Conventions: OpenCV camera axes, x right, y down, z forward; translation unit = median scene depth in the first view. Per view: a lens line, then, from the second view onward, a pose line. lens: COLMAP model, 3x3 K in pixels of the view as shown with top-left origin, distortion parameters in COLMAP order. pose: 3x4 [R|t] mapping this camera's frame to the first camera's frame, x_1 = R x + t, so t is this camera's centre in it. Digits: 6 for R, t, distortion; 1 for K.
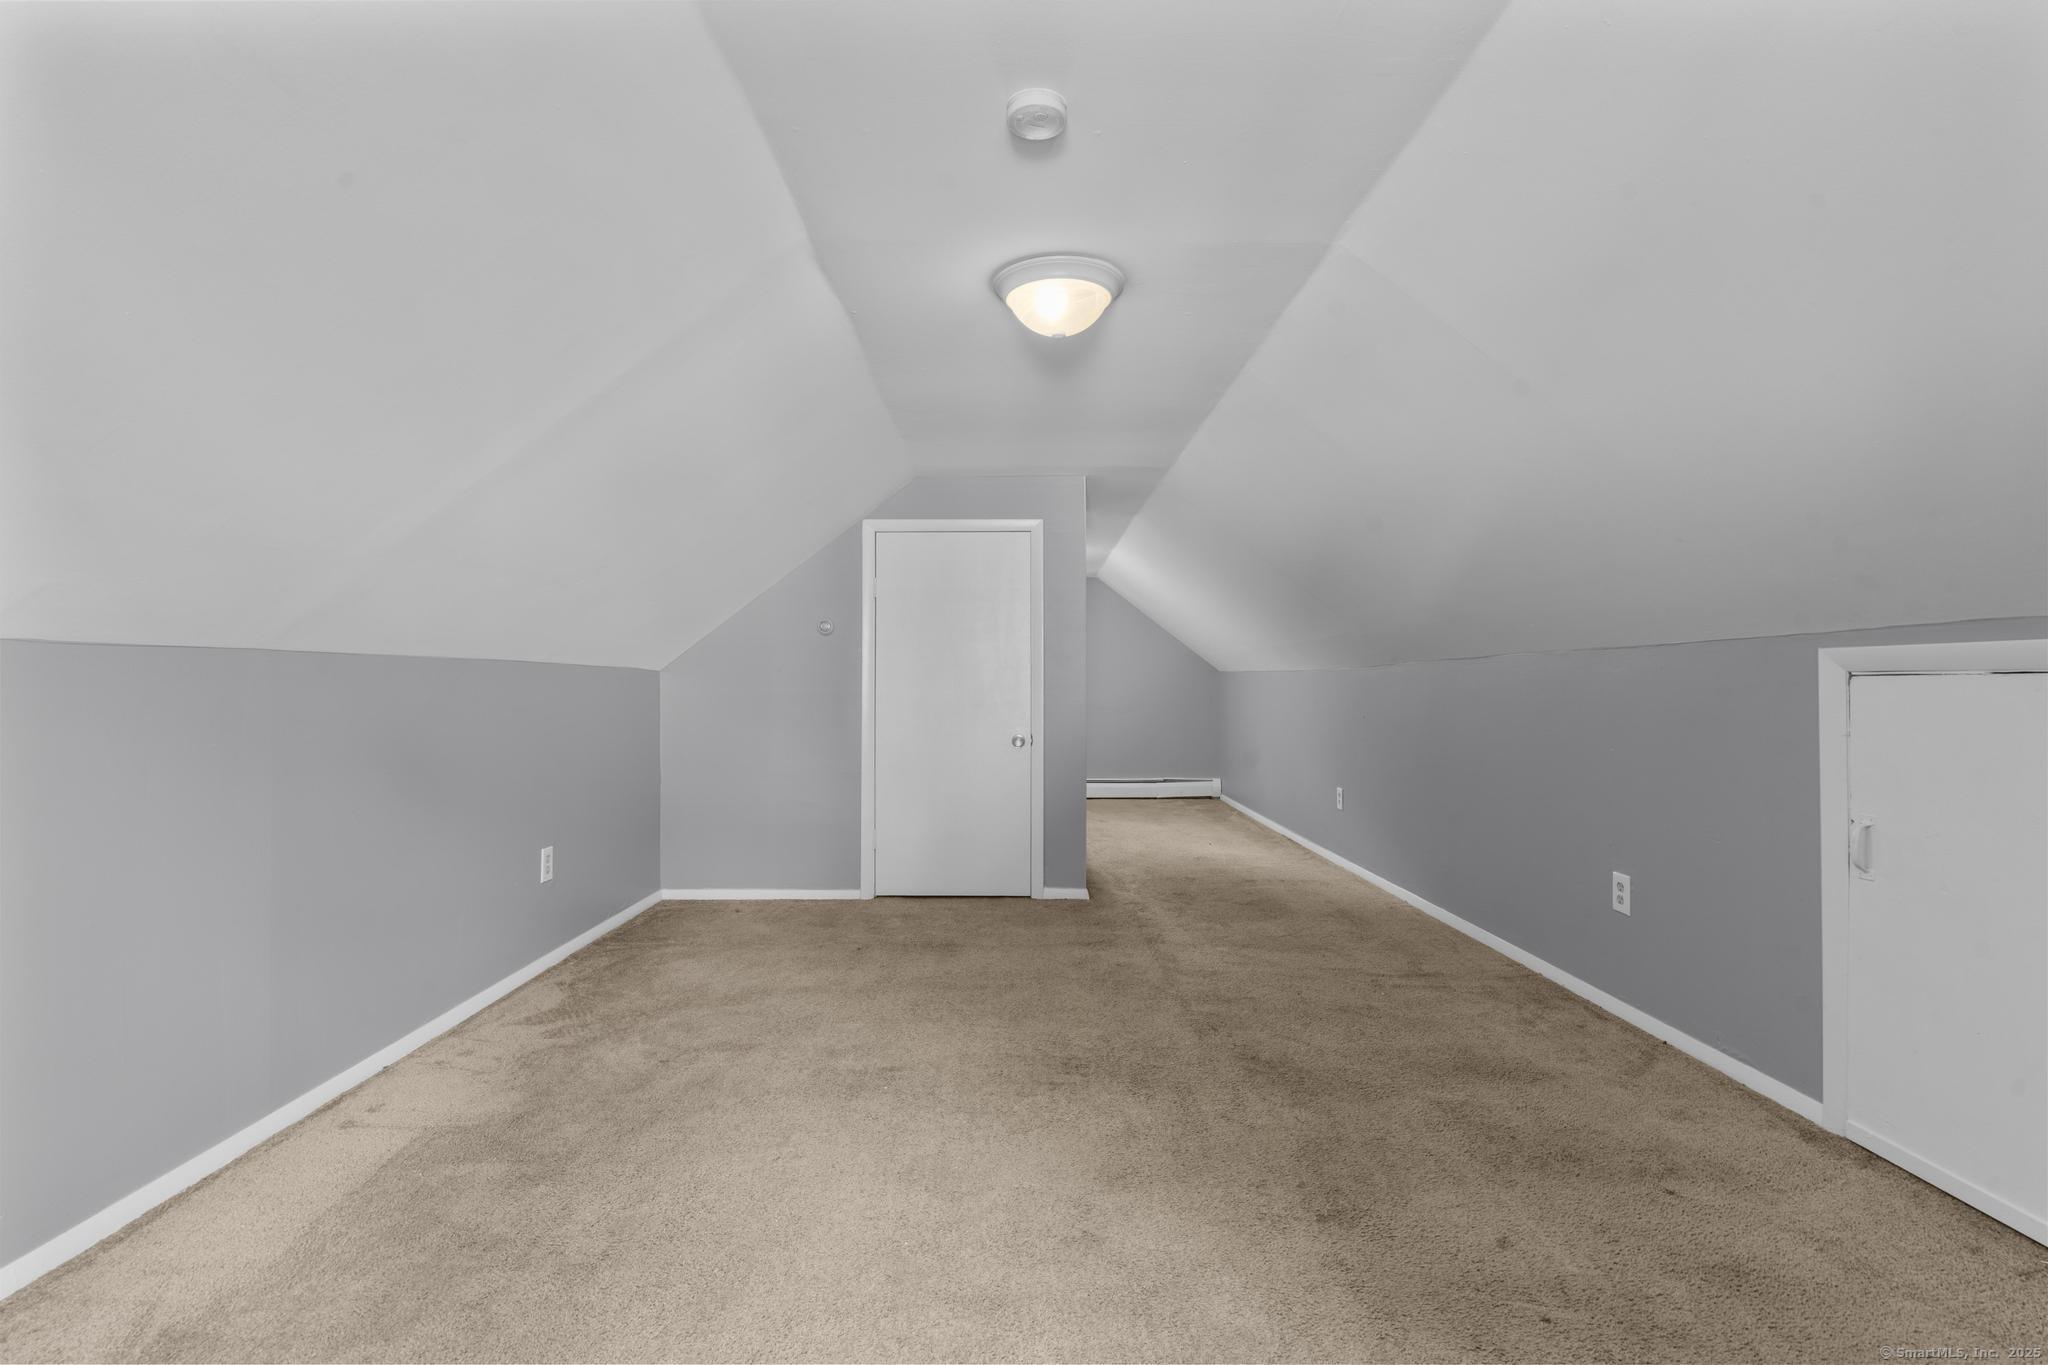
lens RADIAL K [[915.7, 0, 1025.0], [0, 915.7, 676.6], [0, 0, 1]] dist [-0.005982, 0.002352]
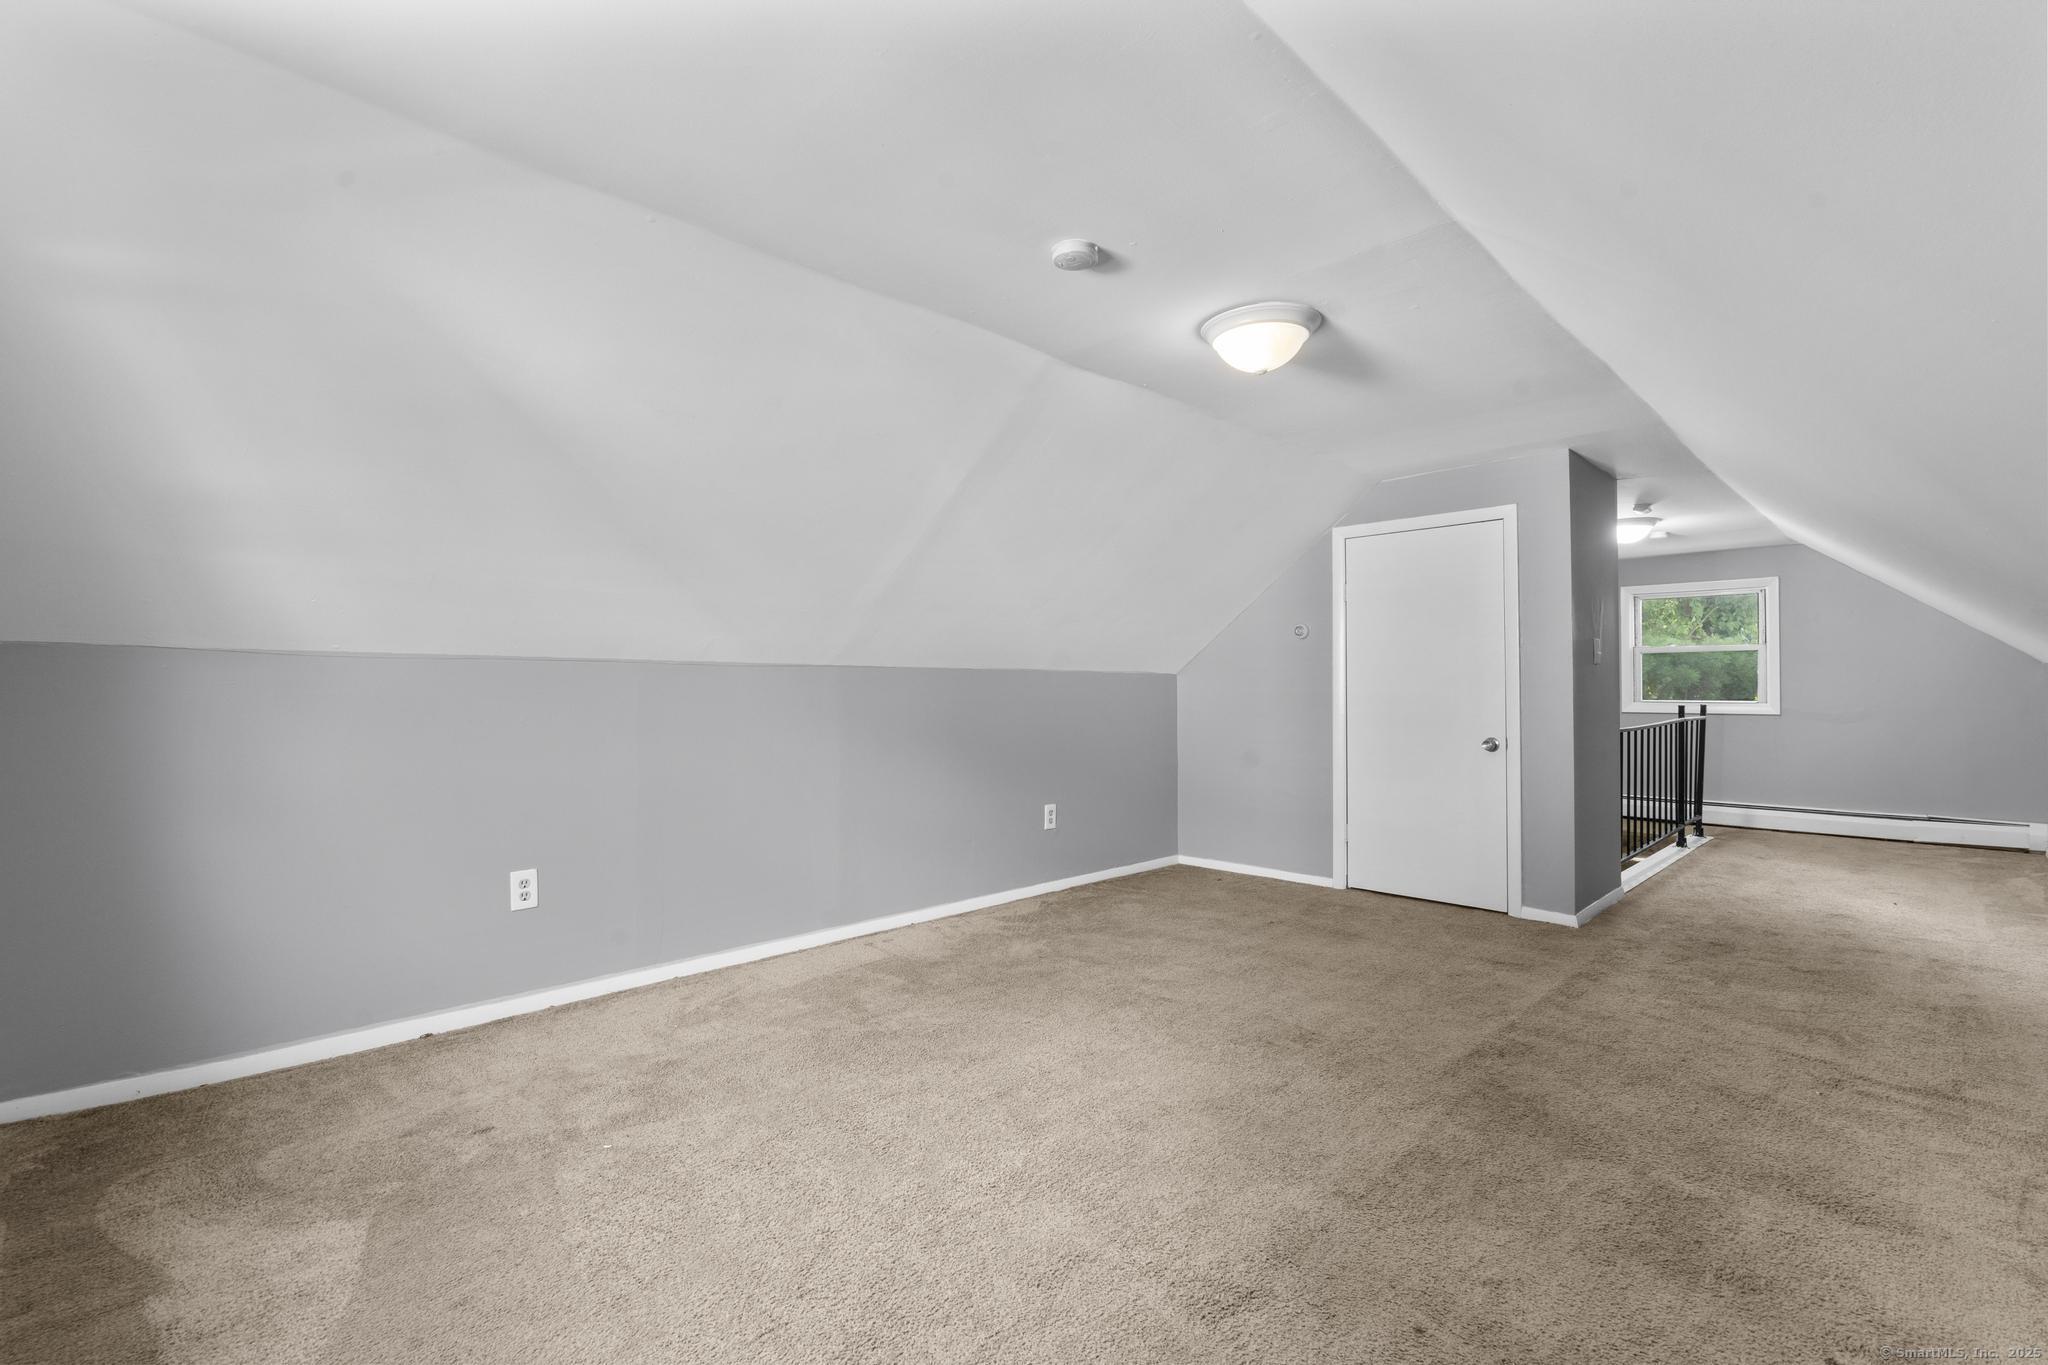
lens RADIAL K [[915.7, 0, 1022.7], [0, 915.7, 689.4], [0, 0, 1]] dist [-0.005982, 0.002352]
pose [[0.703944, 0.001215, -0.710255, 0.489398], [0.008565, 0.999911, 0.010199, -0.000063], [0.710204, -0.013263, 0.703871, 0.005657]]
